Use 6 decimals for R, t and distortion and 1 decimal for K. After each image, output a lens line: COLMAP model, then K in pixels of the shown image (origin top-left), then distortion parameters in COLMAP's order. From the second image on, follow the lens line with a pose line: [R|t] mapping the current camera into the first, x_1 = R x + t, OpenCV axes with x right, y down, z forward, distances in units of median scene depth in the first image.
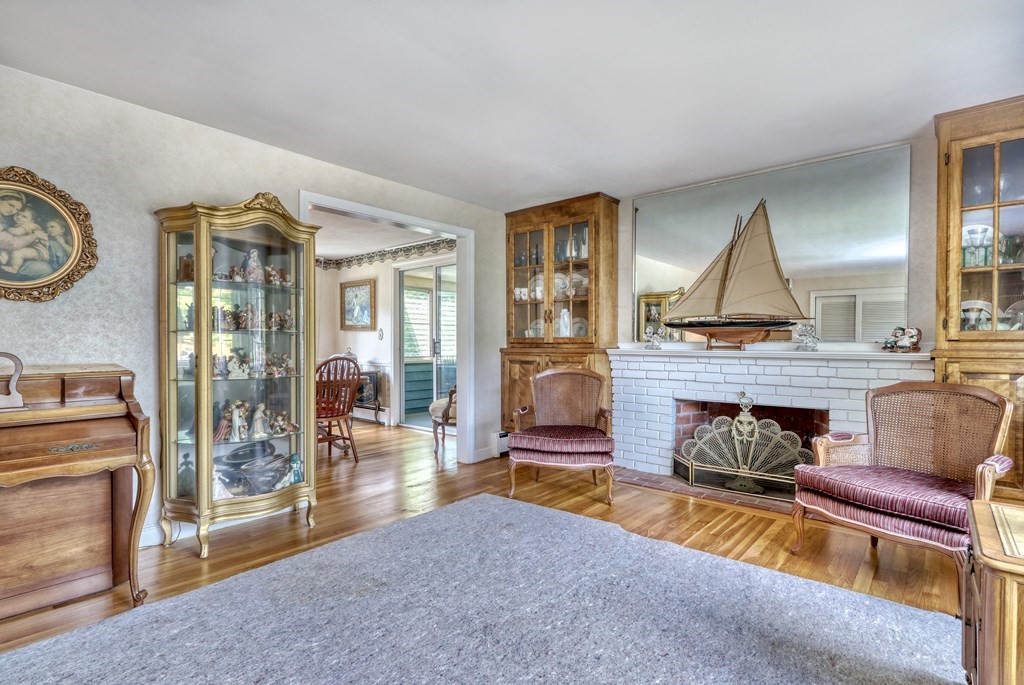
lens RADIAL K [[497.3, 0, 510.0], [0, 497.3, 347.0], [0, 0, 1]] dist [-0.000318, 0.000010]
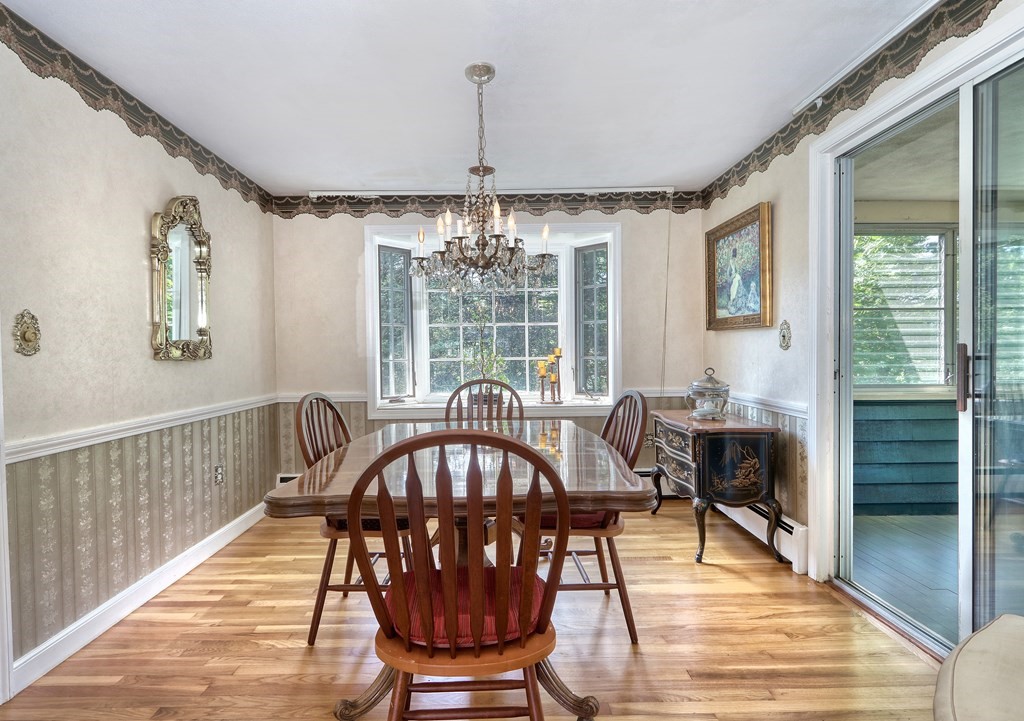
lens RADIAL K [[533.4, 0, 509.1], [0, 533.4, 361.5], [0, 0, 1]] dist [0.000178, 0.000174]
pose [[0.661648, 0.002690, -0.749809, -0.083042], [0.008029, 0.999911, 0.010673, -0.010957], [0.749771, -0.013082, 0.661568, 0.541603]]
